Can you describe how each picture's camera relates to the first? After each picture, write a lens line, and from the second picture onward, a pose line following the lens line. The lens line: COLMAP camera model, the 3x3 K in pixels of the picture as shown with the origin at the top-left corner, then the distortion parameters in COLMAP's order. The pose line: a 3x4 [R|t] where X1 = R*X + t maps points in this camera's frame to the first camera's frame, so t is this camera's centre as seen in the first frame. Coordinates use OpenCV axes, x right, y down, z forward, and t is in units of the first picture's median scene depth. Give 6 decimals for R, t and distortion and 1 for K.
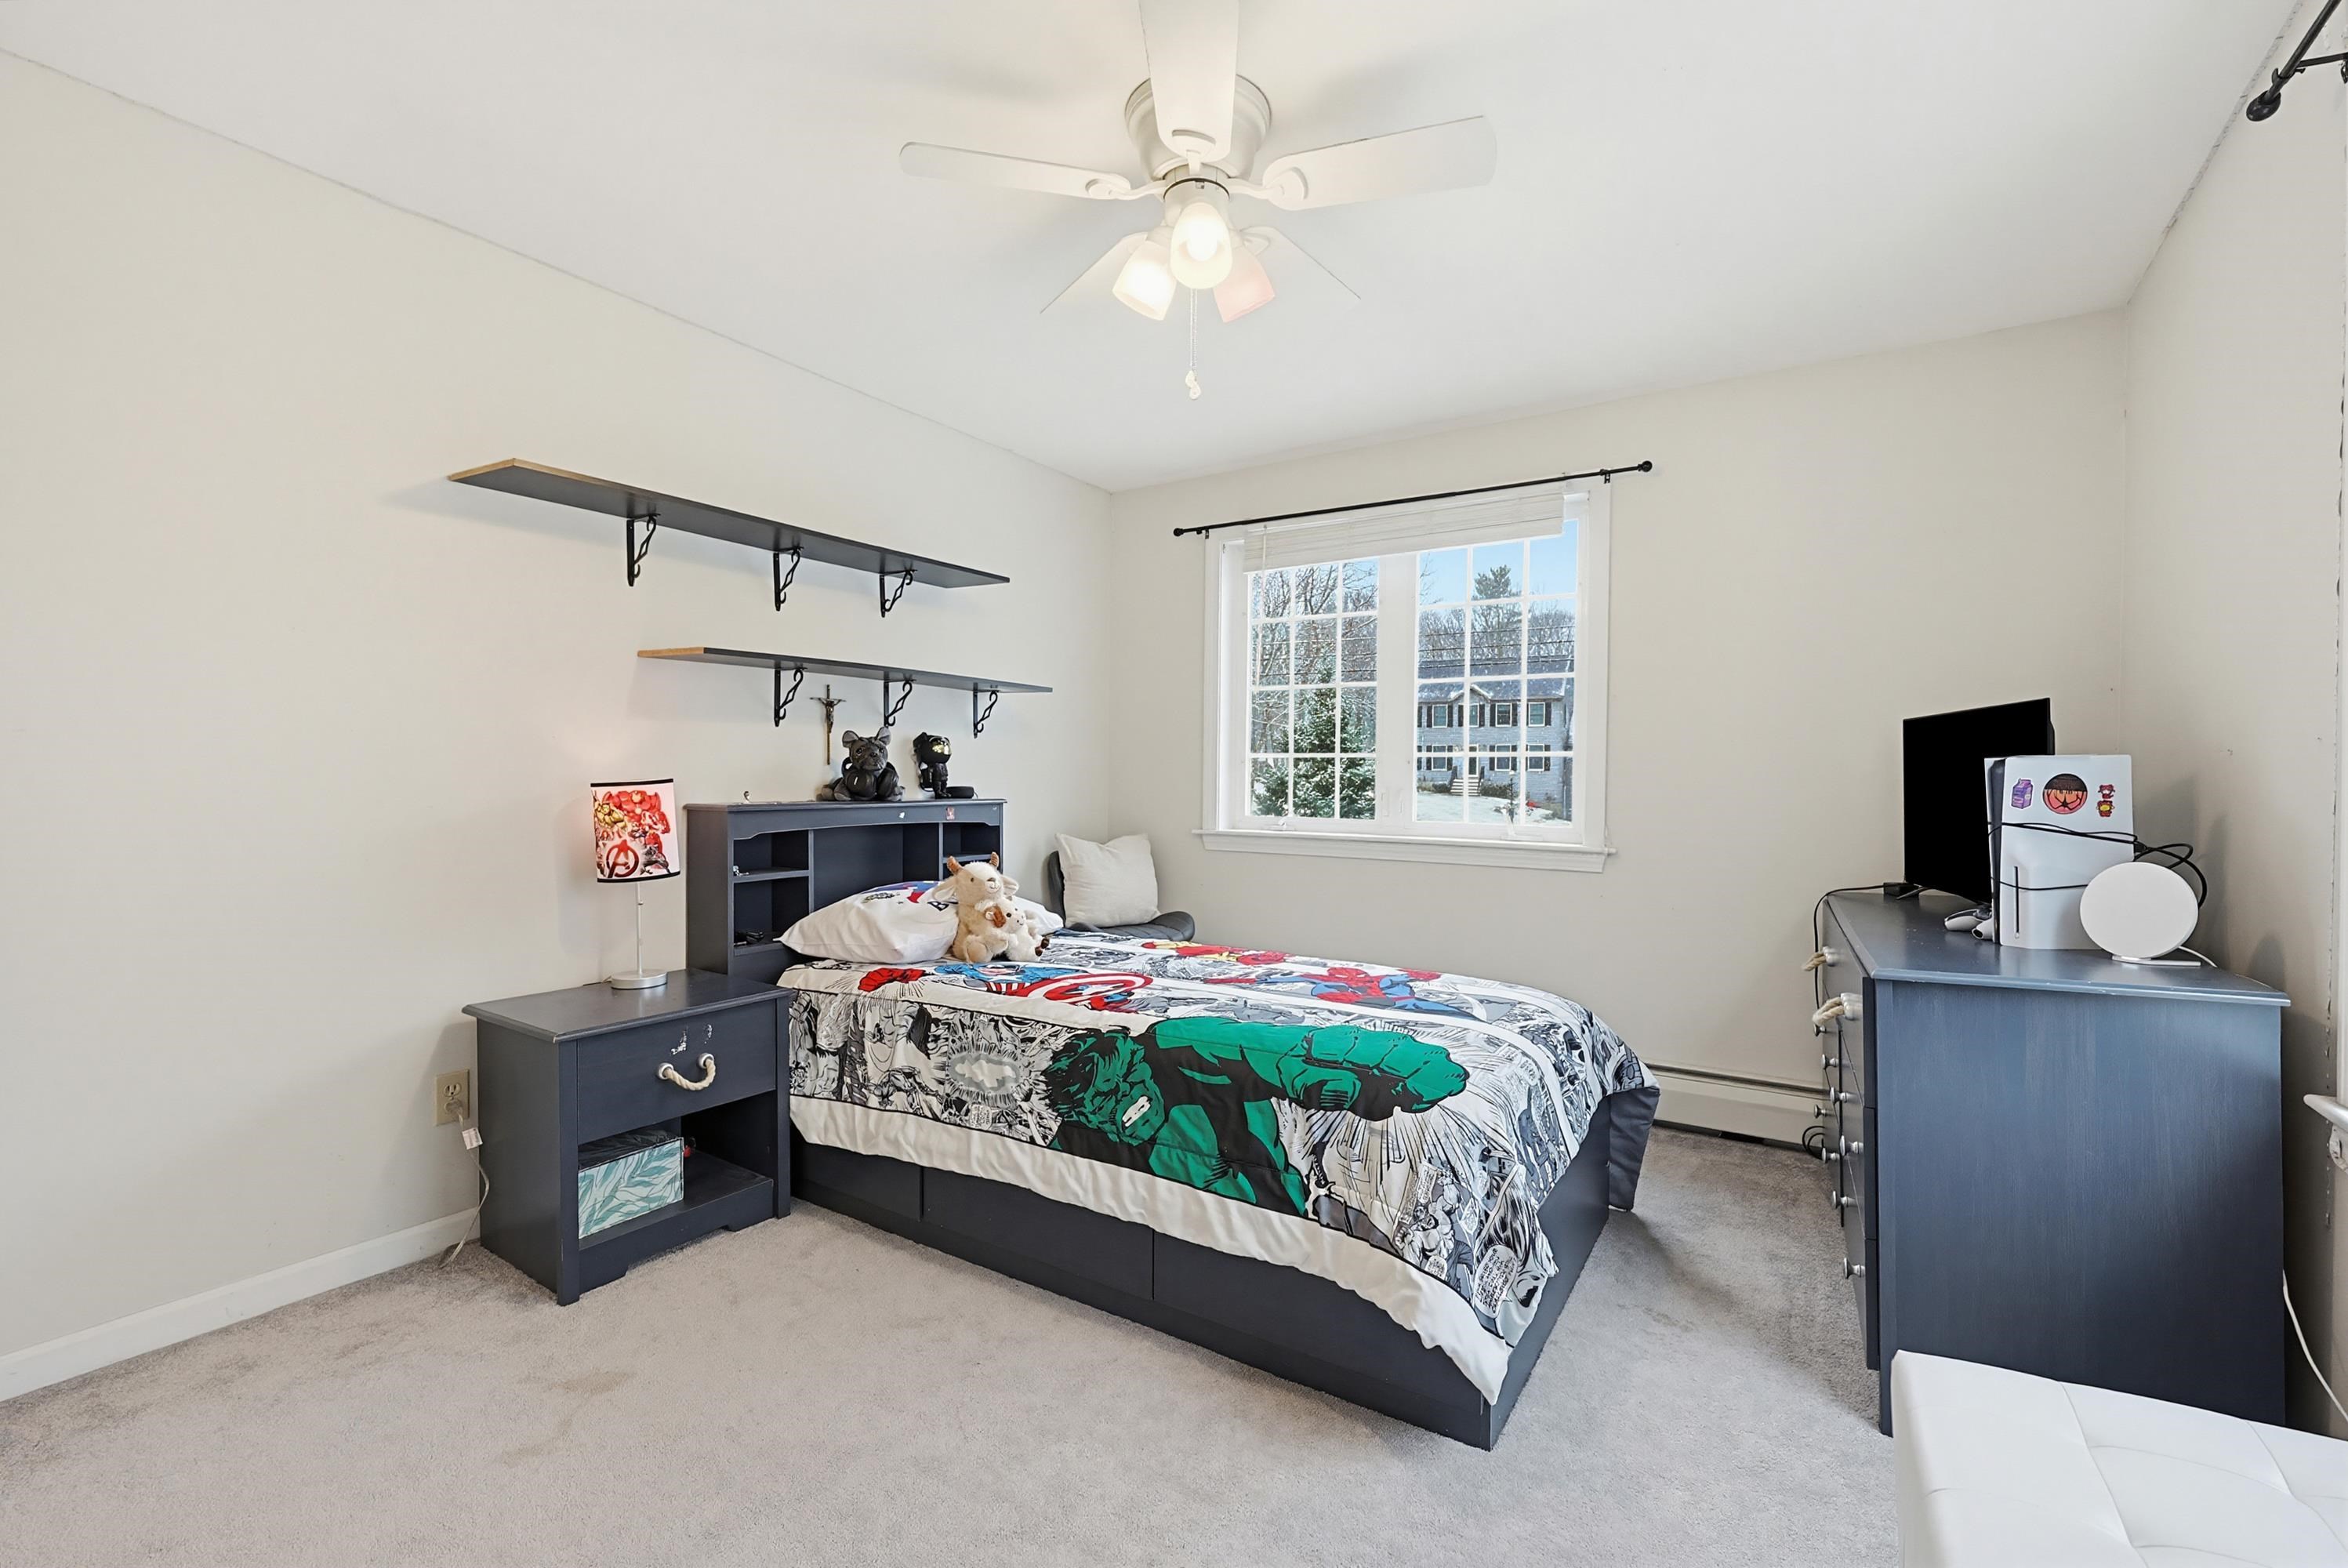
lens RADIAL K [[993.5, 0, 1174.0], [0, 993.5, 784.0], [0, 0, 1]] dist [-0.000376, -0.000143]
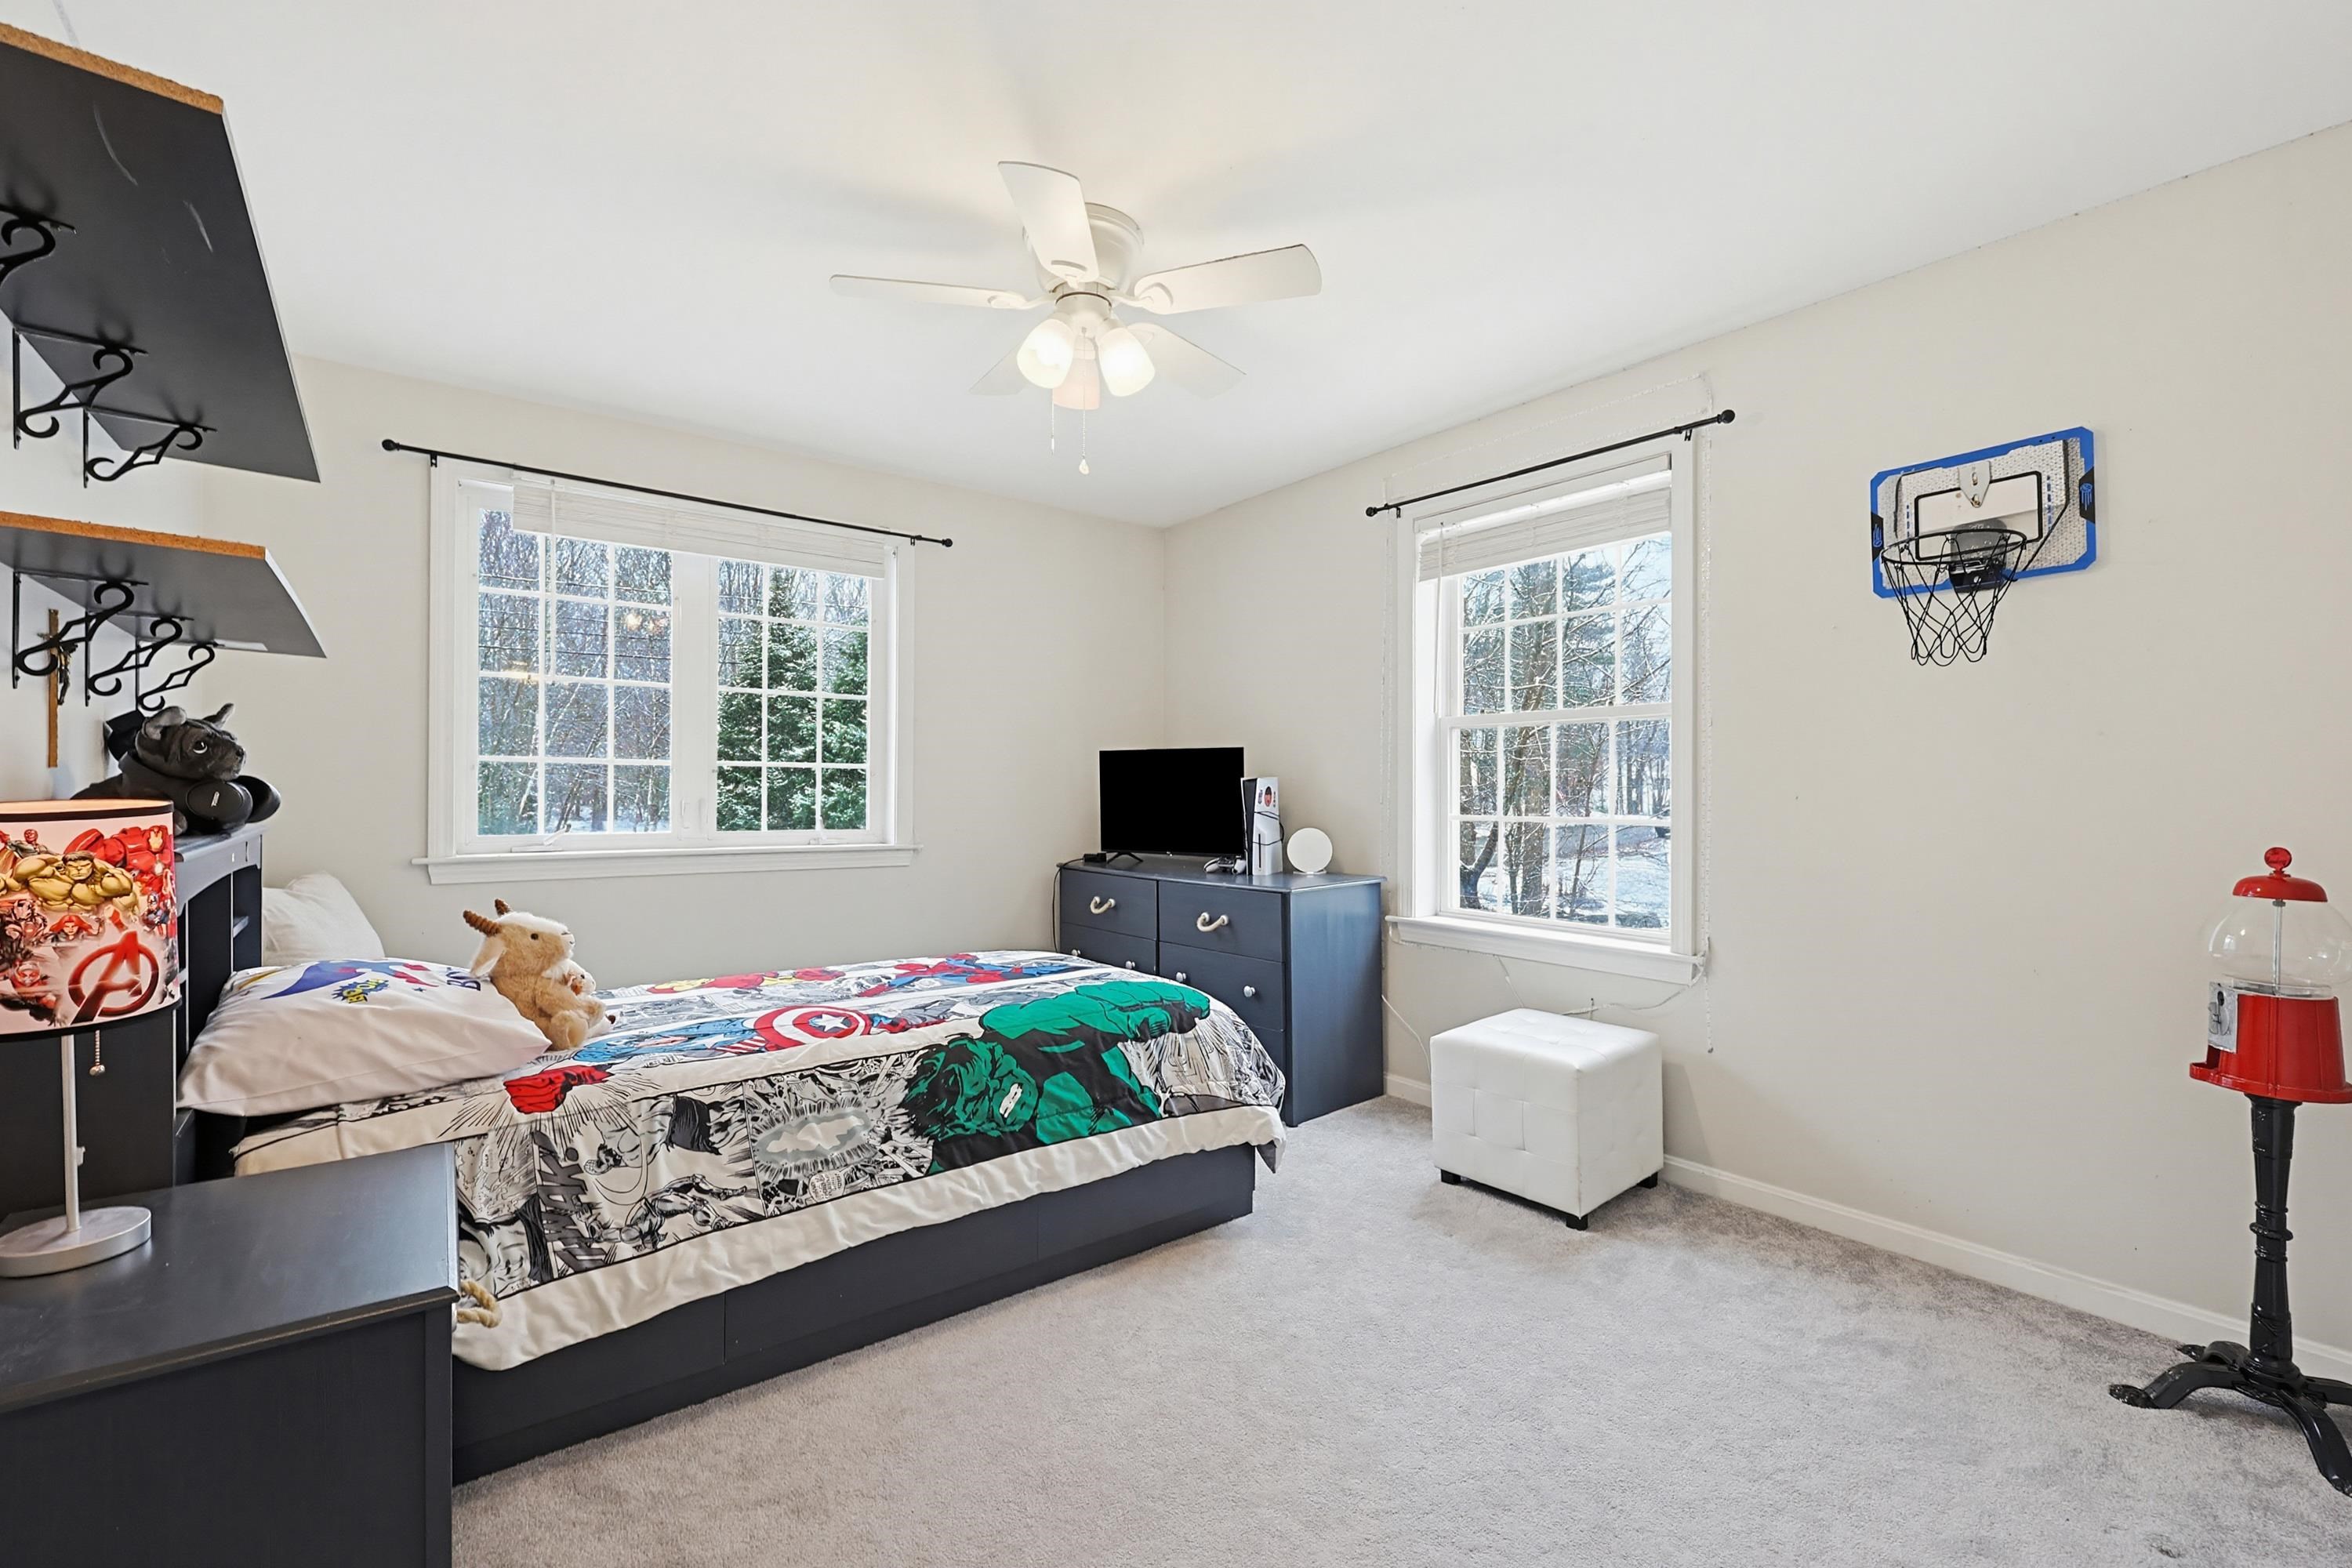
lens RADIAL K [[995.2, 0, 1176.0], [0, 995.2, 784.0], [0, 0, 1]] dist [-0.000376, -0.000143]
pose [[0.338464, -0.000804, 0.940979, -0.925569], [0.002203, 0.999998, 0.000062, -0.013831], [-0.940977, 0.002052, 0.338465, 0.429794]]
